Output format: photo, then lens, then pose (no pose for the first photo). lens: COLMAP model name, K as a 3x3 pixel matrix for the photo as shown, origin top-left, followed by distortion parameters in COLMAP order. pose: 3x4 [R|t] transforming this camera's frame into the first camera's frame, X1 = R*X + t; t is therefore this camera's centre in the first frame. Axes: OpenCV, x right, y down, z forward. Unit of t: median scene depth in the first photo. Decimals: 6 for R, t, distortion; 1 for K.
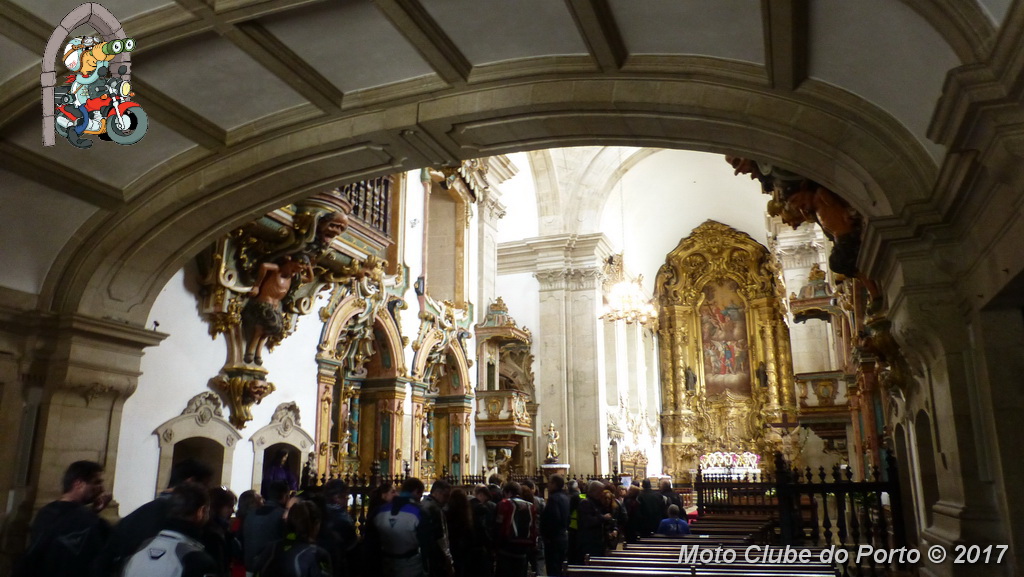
lens RADIAL K [[736.1, 0, 508.0], [0, 736.1, 311.4], [0, 0, 1]] dist [-0.028087, 0.004461]
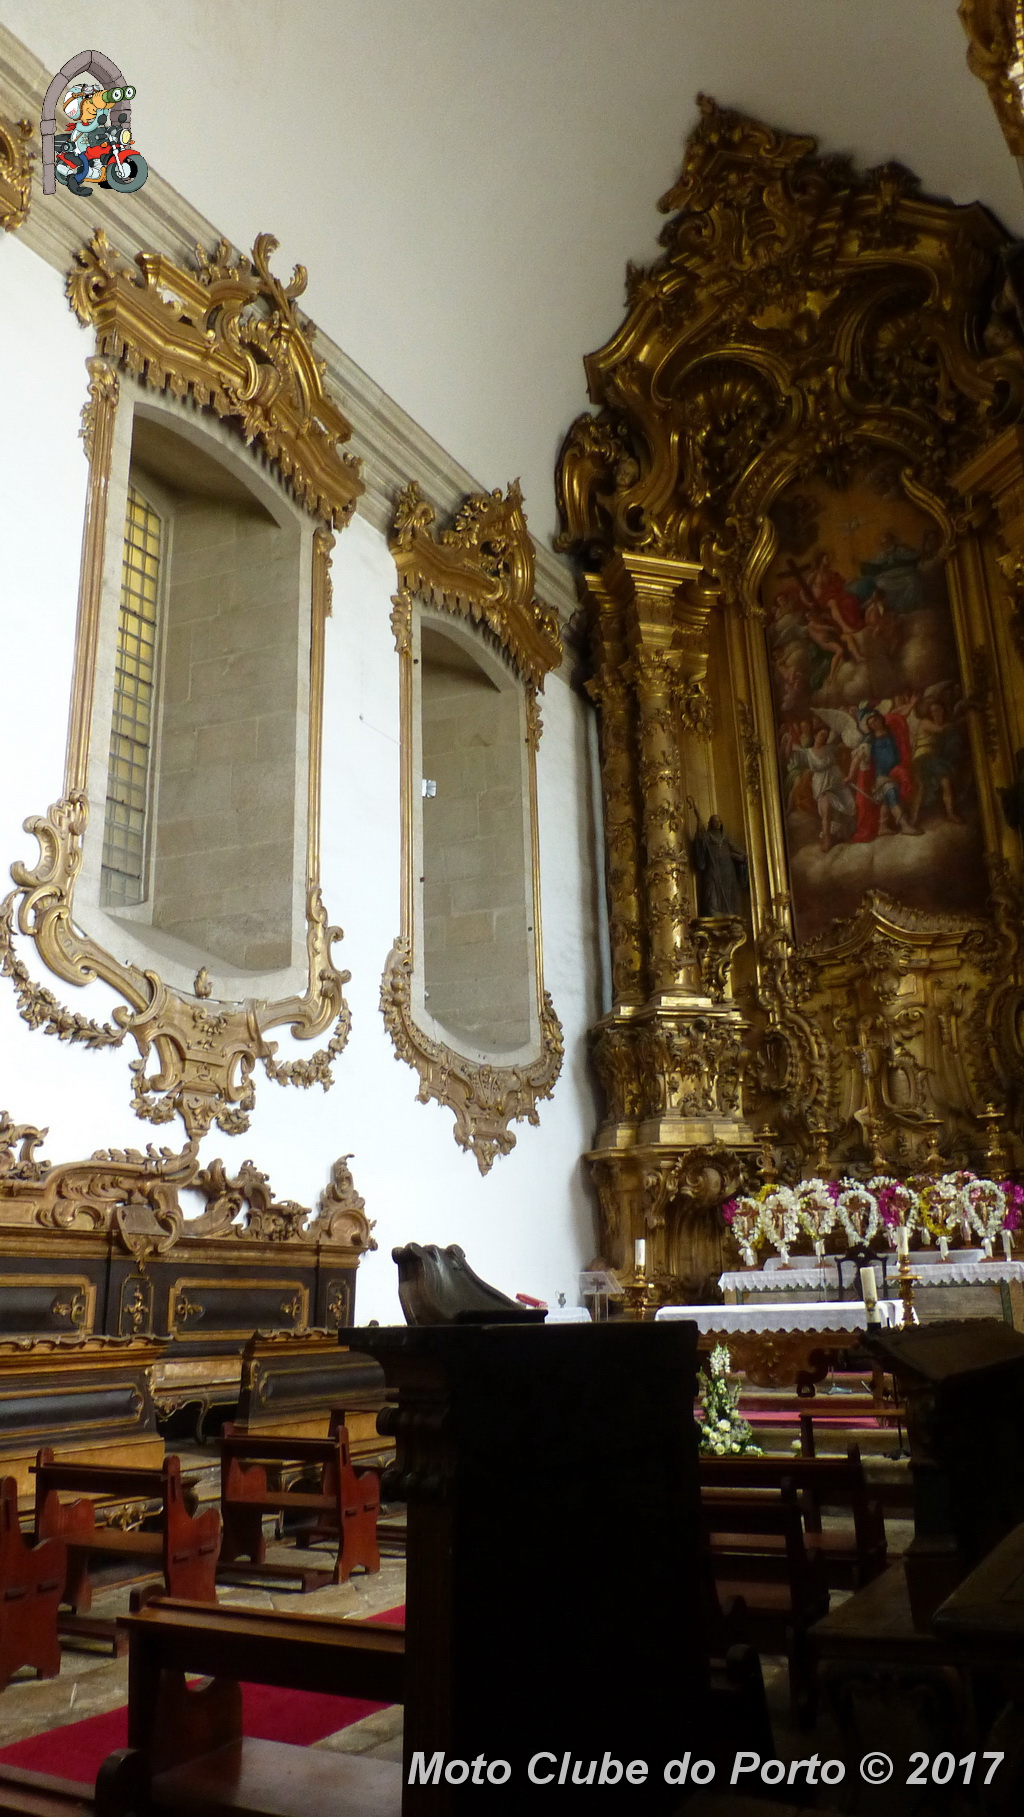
lens RADIAL K [[1306.2, 0, 512.0], [0, 1306.2, 908.5], [0, 0, 1]] dist [-0.028087, 0.004461]
pose [[0.988162, -0.062325, -0.140182, 0.238685], [0.052702, 0.996058, -0.071347, 0.128673], [0.144076, 0.063115, 0.987552, 0.585601]]
